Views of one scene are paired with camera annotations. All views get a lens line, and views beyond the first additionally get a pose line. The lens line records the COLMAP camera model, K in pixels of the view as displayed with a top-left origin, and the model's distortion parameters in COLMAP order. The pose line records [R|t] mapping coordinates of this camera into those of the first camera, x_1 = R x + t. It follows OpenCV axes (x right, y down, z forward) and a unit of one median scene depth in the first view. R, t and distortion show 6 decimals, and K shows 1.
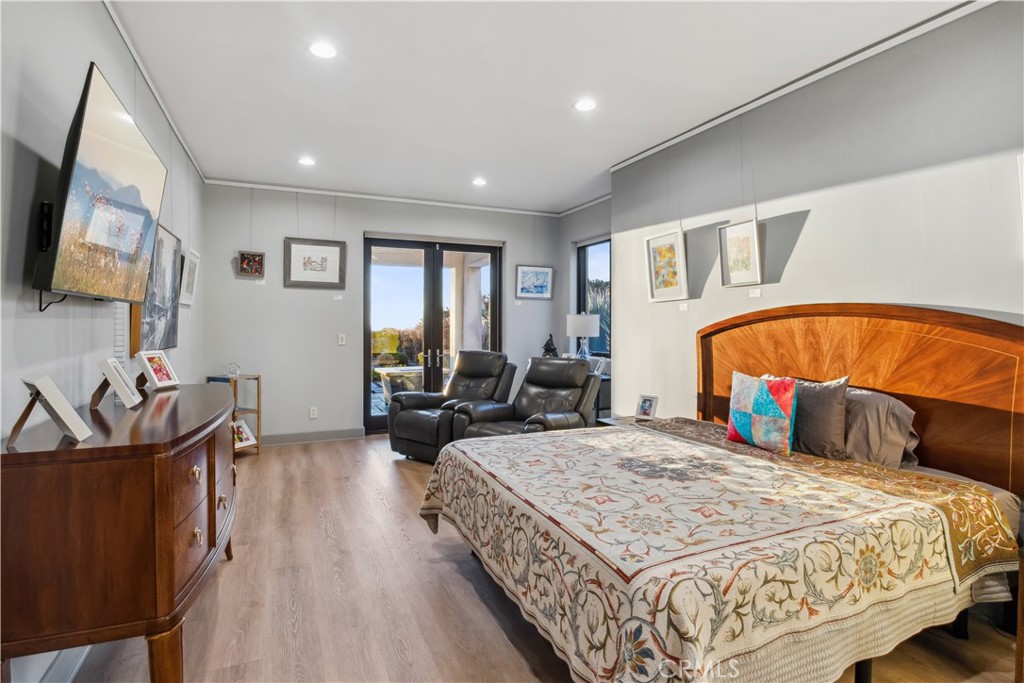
lens RADIAL K [[515.6, 0, 516.3], [0, 515.6, 331.1], [0, 0, 1]] dist [-0.024206, -0.000542]
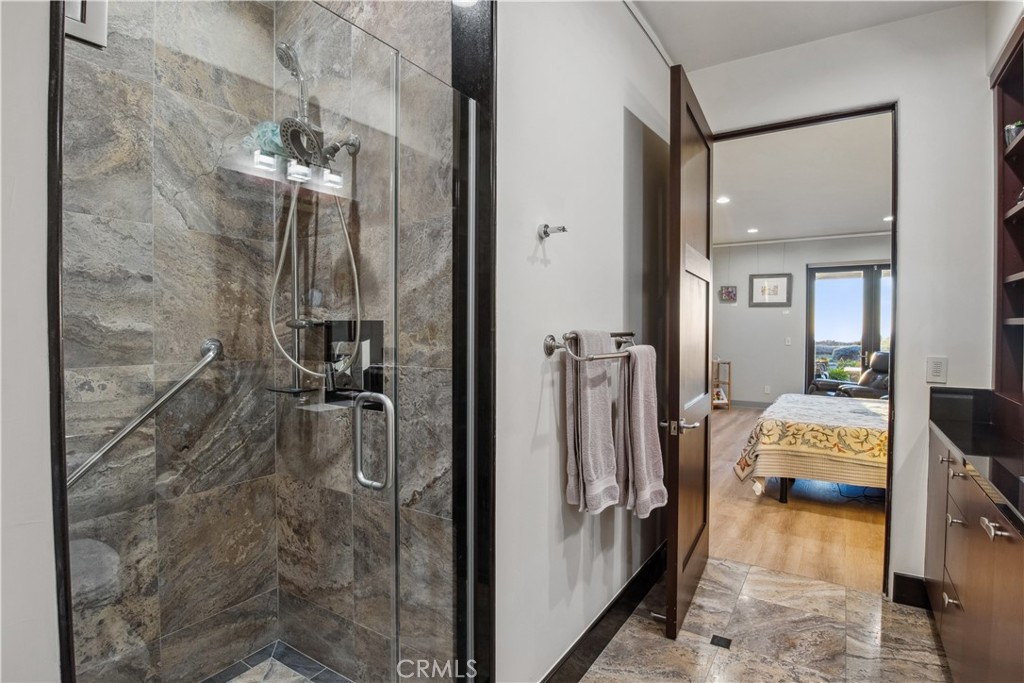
lens RADIAL K [[515.6, 0, 514.3], [0, 515.6, 338.4], [0, 0, 1]] dist [-0.024206, -0.000542]
pose [[0.533320, 0.014153, -0.845795, 0.499768], [-0.012617, 0.999882, 0.008776, 0.005219], [0.845819, 0.005991, 0.533436, -0.446502]]
